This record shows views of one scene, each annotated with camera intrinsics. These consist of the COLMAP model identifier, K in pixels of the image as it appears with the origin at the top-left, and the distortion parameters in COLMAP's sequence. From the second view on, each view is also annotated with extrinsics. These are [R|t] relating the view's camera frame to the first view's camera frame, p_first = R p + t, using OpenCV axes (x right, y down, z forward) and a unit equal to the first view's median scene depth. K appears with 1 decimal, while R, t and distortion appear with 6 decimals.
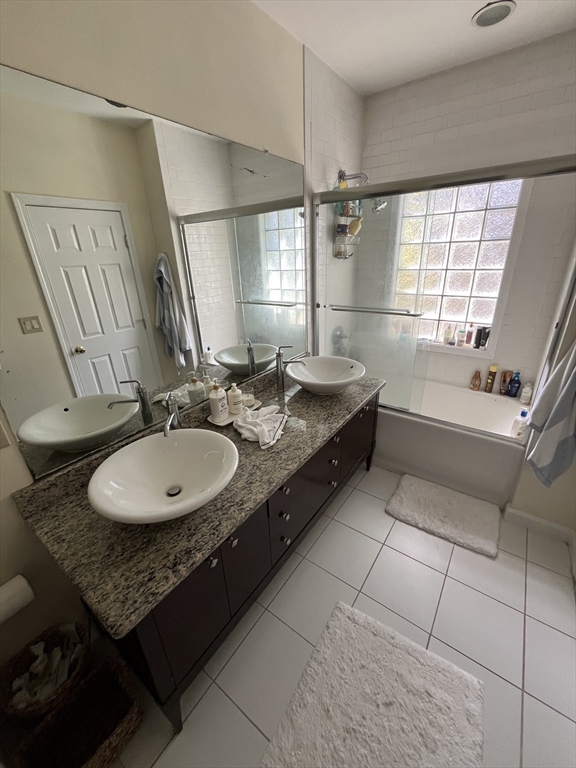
lens RADIAL K [[311.3, 0, 284.9], [0, 311.3, 382.9], [0, 0, 1]] dist [-0.002287, -0.000754]
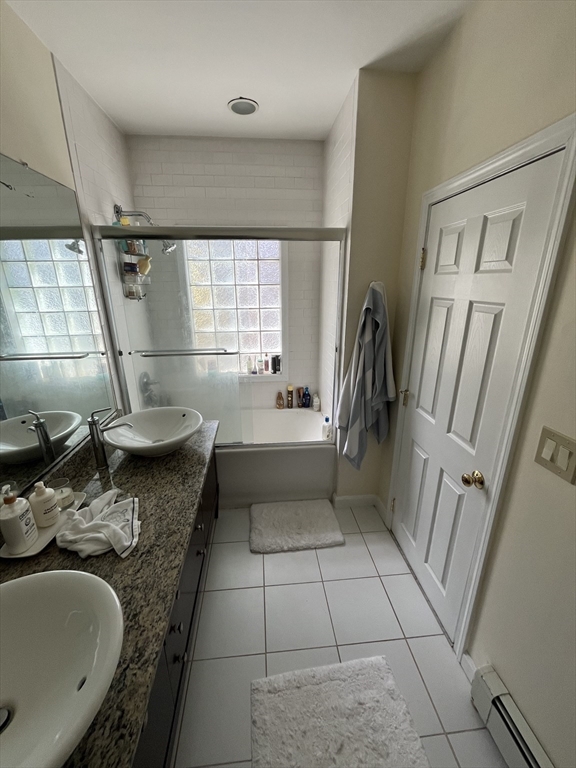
lens RADIAL K [[311.3, 0, 284.9], [0, 311.3, 382.9], [0, 0, 1]] dist [-0.002287, -0.000754]
pose [[0.750990, -0.170525, 0.637915, -0.117867], [0.235982, 0.971589, -0.018091, -0.052627], [-0.616706, 0.164123, 0.769895, 0.092954]]
